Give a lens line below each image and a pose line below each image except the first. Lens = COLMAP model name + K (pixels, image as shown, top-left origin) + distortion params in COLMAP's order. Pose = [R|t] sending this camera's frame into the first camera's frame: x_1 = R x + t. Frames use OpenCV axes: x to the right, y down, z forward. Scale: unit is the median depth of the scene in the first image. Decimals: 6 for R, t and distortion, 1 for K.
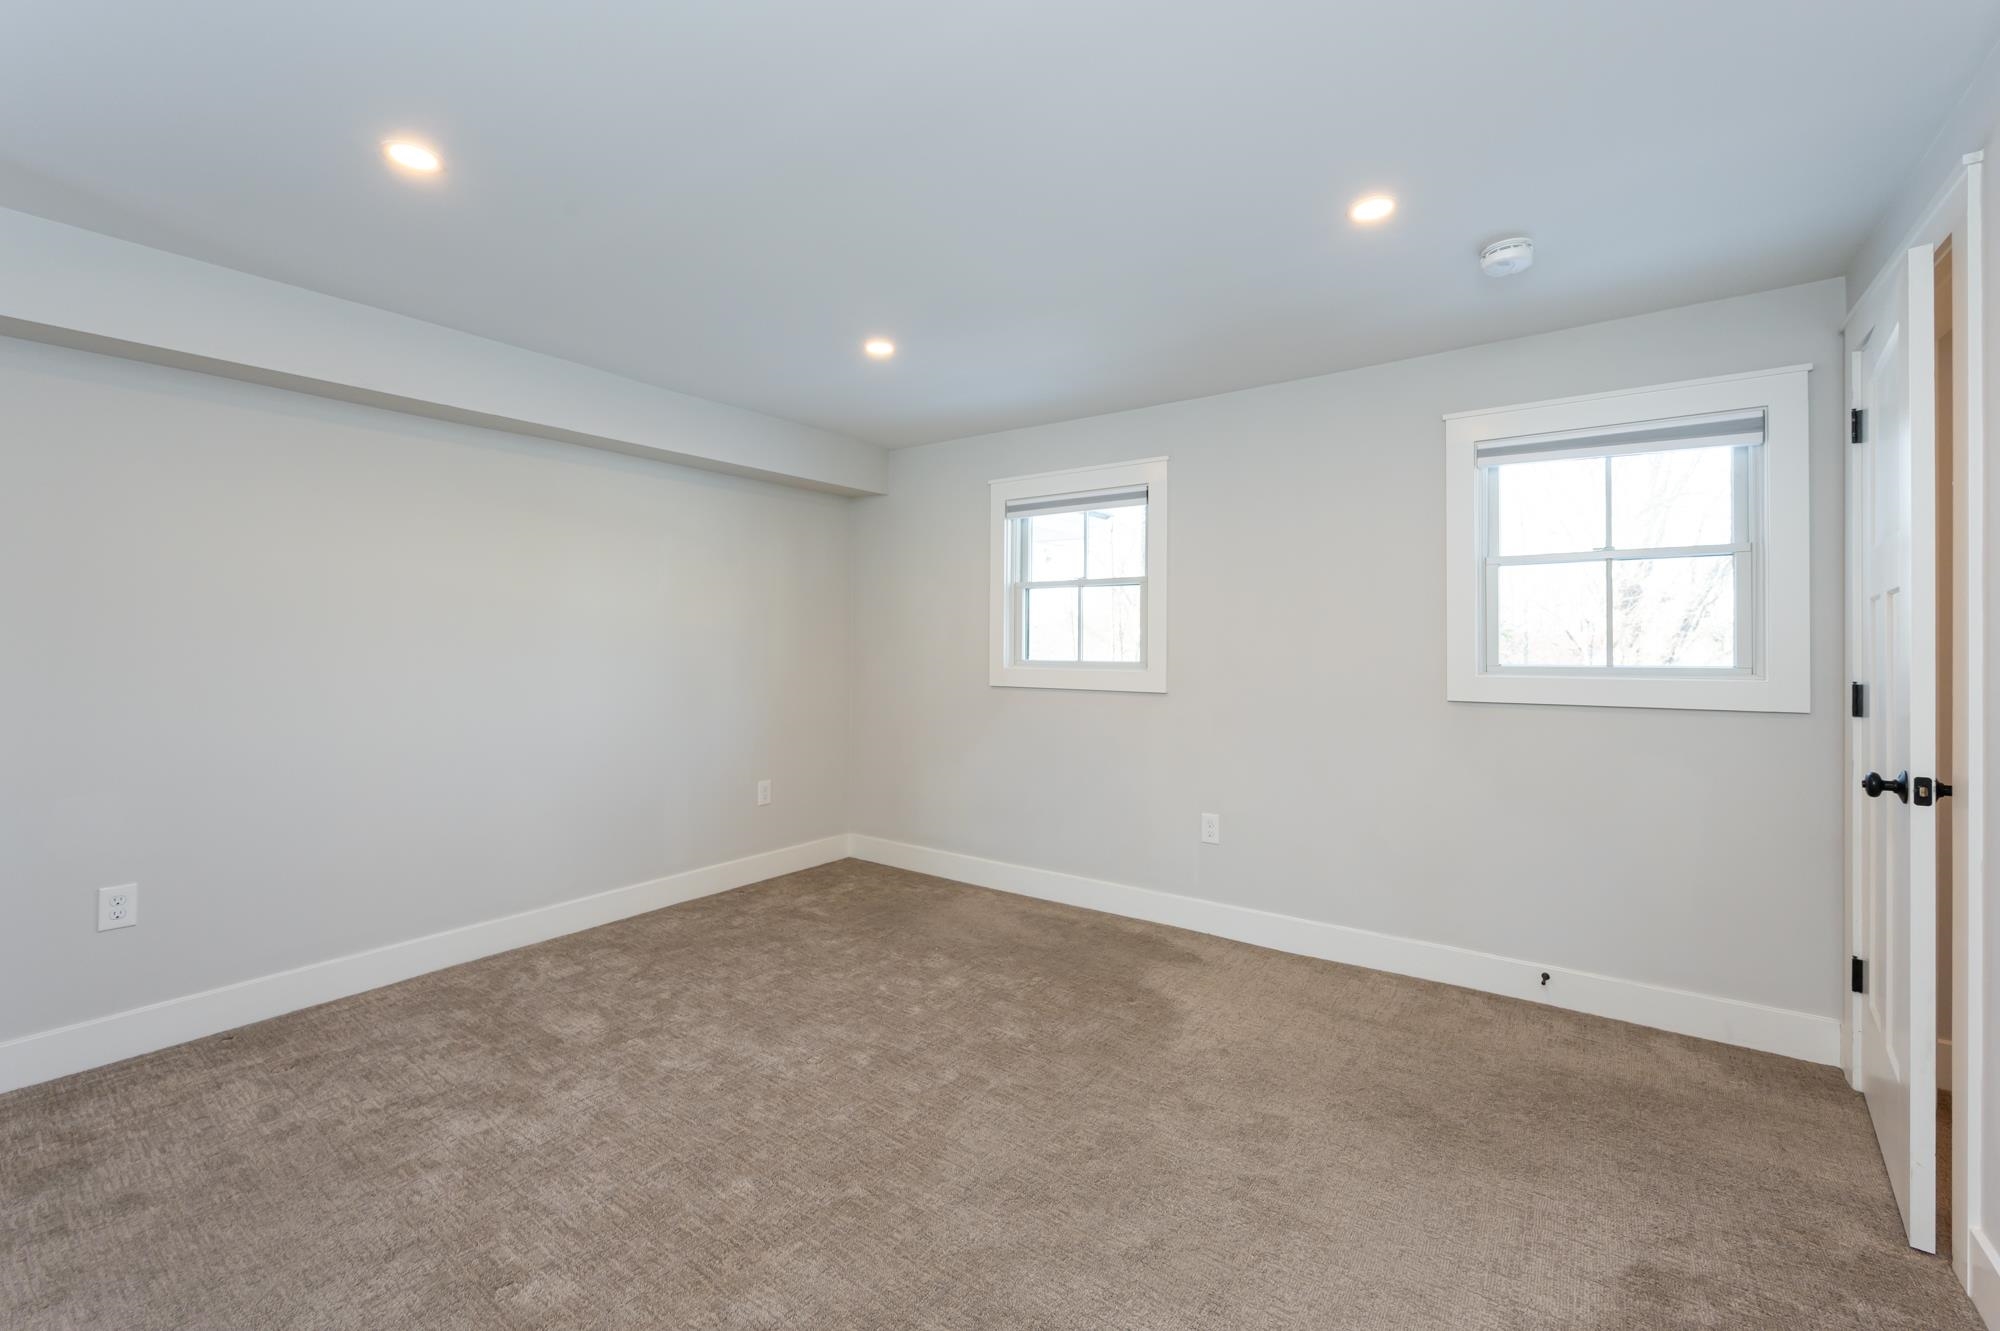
lens RADIAL K [[835.1, 0, 1002.1], [0, 835.1, 656.9], [0, 0, 1]] dist [-0.000821, -0.000470]
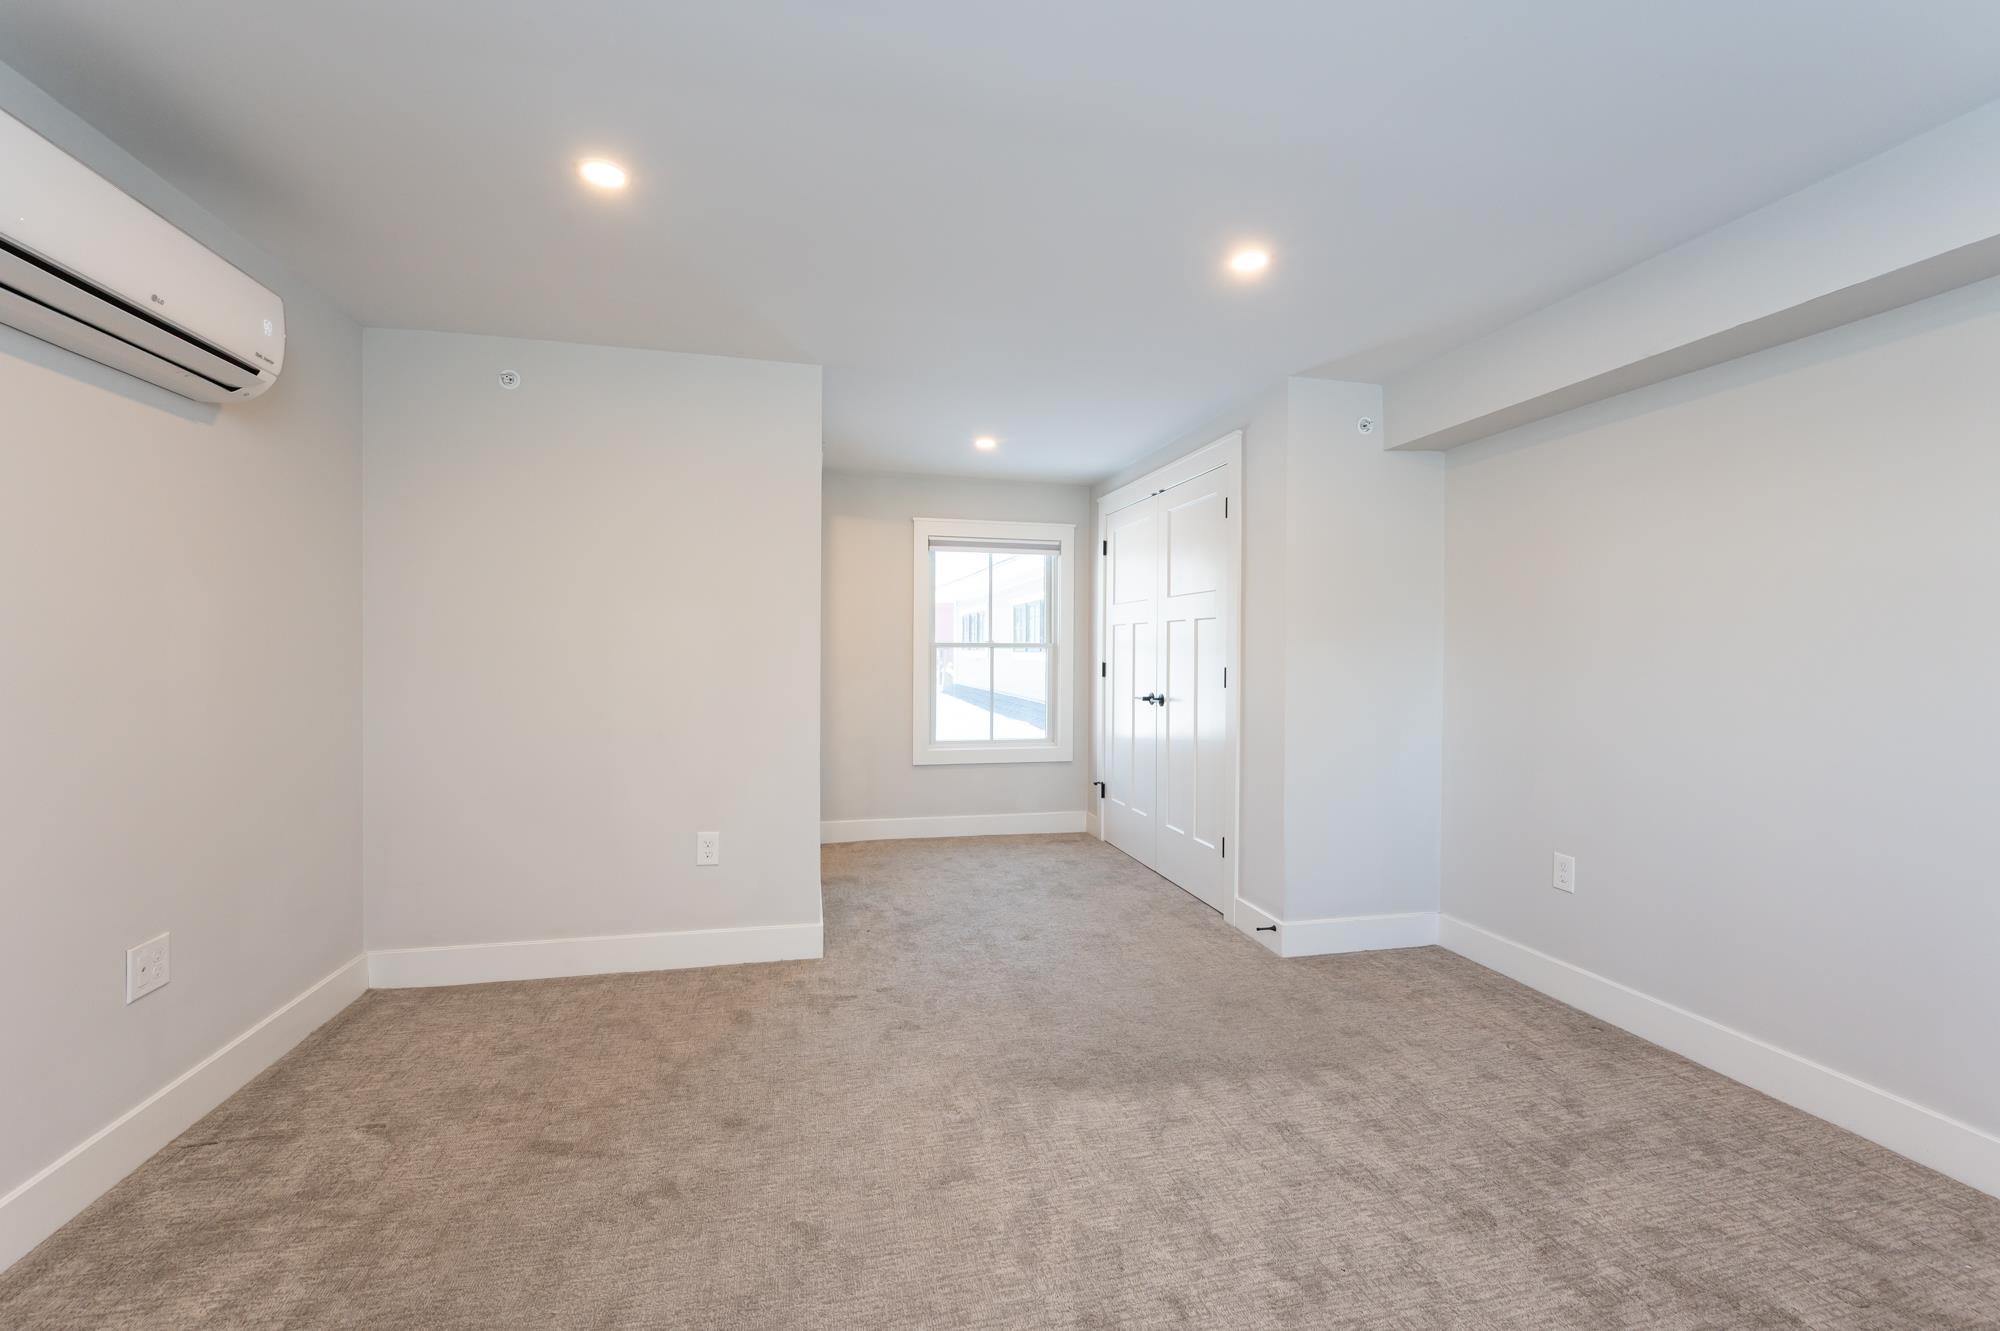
lens RADIAL K [[835.1, 0, 1000.8], [0, 835.1, 657.3], [0, 0, 1]] dist [-0.000821, -0.000470]
pose [[-0.668837, -0.001212, -0.743408, 0.370904], [-0.012410, 0.999878, 0.009535, -0.013268], [0.743306, 0.015603, -0.668770, 1.163391]]
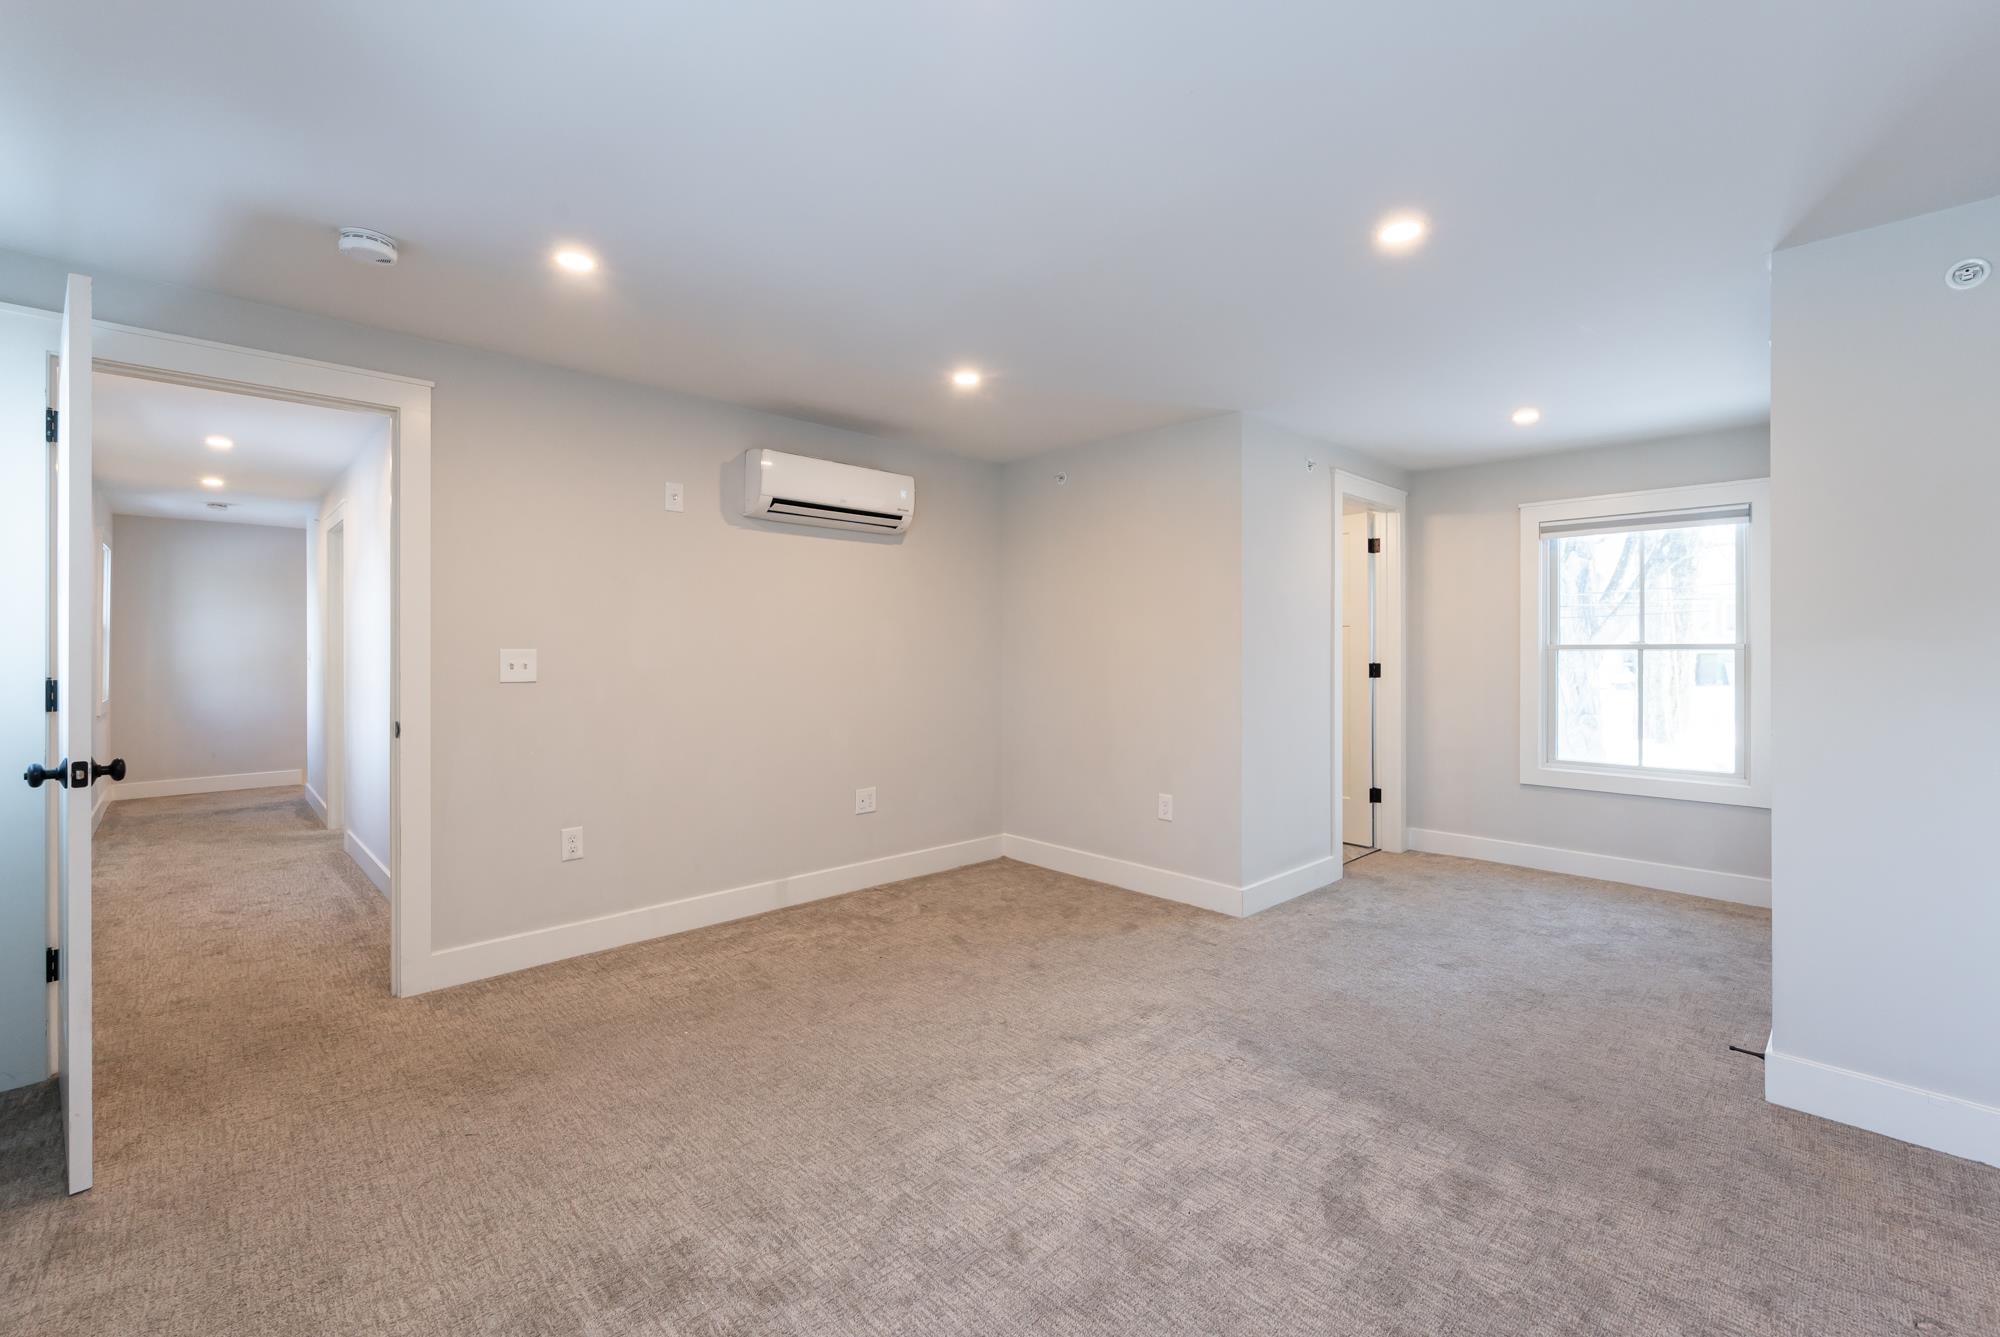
lens RADIAL K [[858.2, 0, 1001.7], [0, 858.2, 649.8], [0, 0, 1]] dist [0.001916, -0.000156]
pose [[-0.979391, -0.003546, 0.201941, -0.288119], [-0.002535, 0.999983, 0.005267, -0.023265], [-0.201956, 0.004646, -0.979383, 1.698602]]
